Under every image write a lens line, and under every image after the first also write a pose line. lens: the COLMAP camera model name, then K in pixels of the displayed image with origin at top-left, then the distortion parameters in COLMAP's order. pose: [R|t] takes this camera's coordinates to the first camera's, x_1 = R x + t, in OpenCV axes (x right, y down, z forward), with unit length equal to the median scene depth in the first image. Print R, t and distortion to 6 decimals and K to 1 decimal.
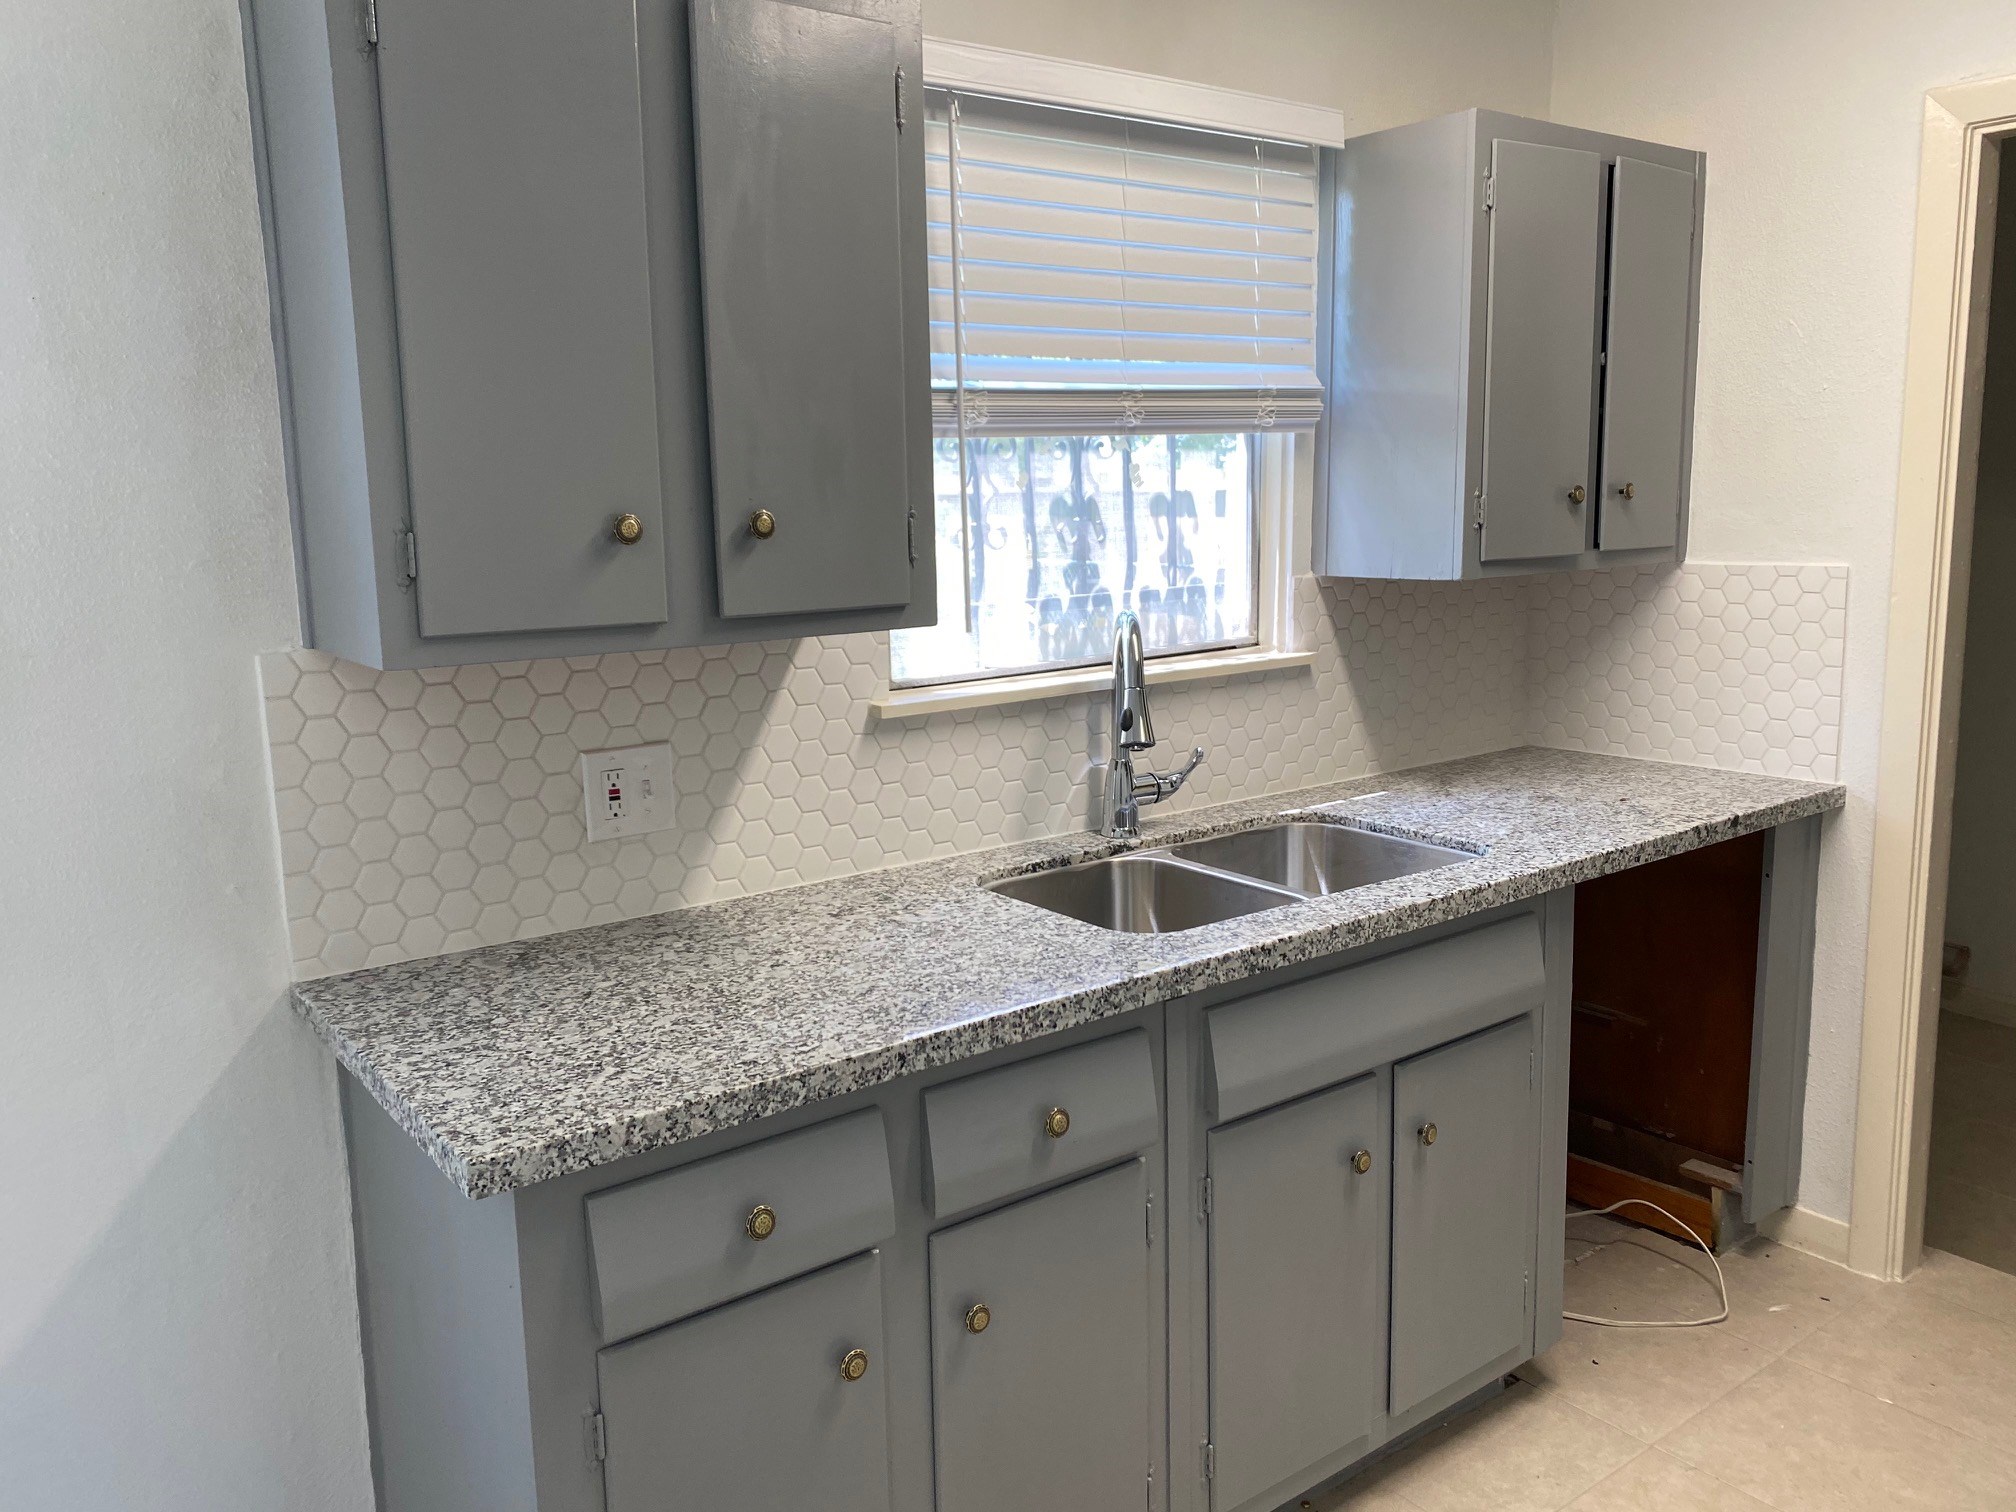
lens RADIAL K [[1552.8, 0, 1019.0], [0, 1552.8, 740.0], [0, 0, 1]] dist [0.058508, -0.055176]
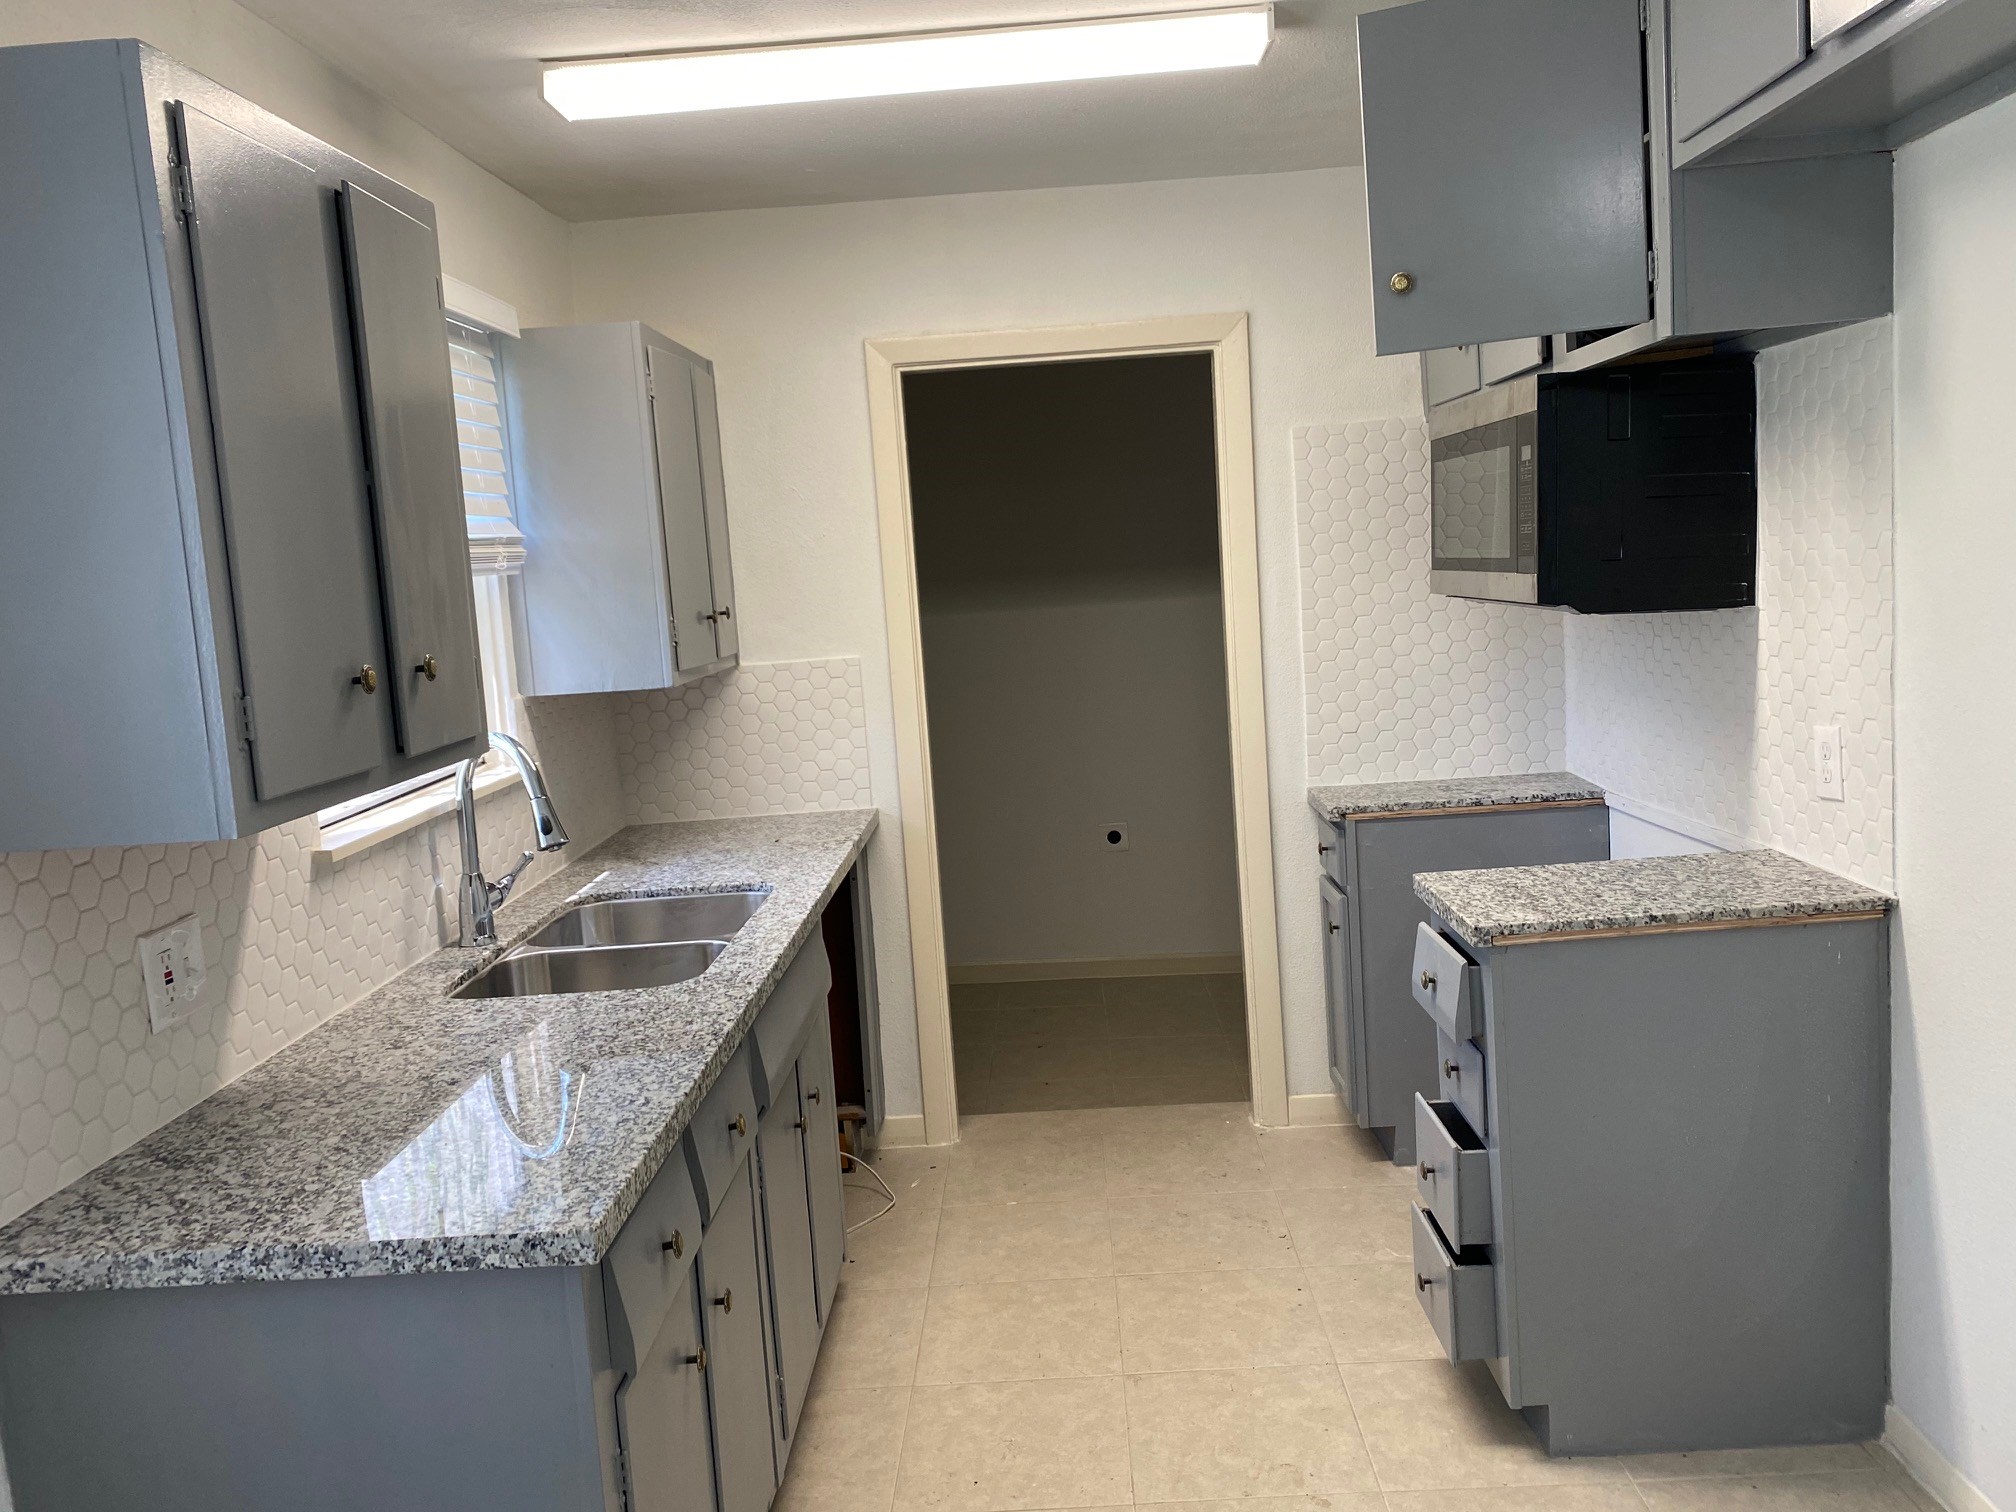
lens RADIAL K [[1552.8, 0, 1015.2], [0, 1552.8, 742.2], [0, 0, 1]] dist [0.058508, -0.055176]
pose [[0.623397, -0.113427, 0.773634, -0.661655], [0.176394, 0.984317, 0.002177, -0.016229], [-0.761749, 0.135107, 0.633629, 0.004490]]
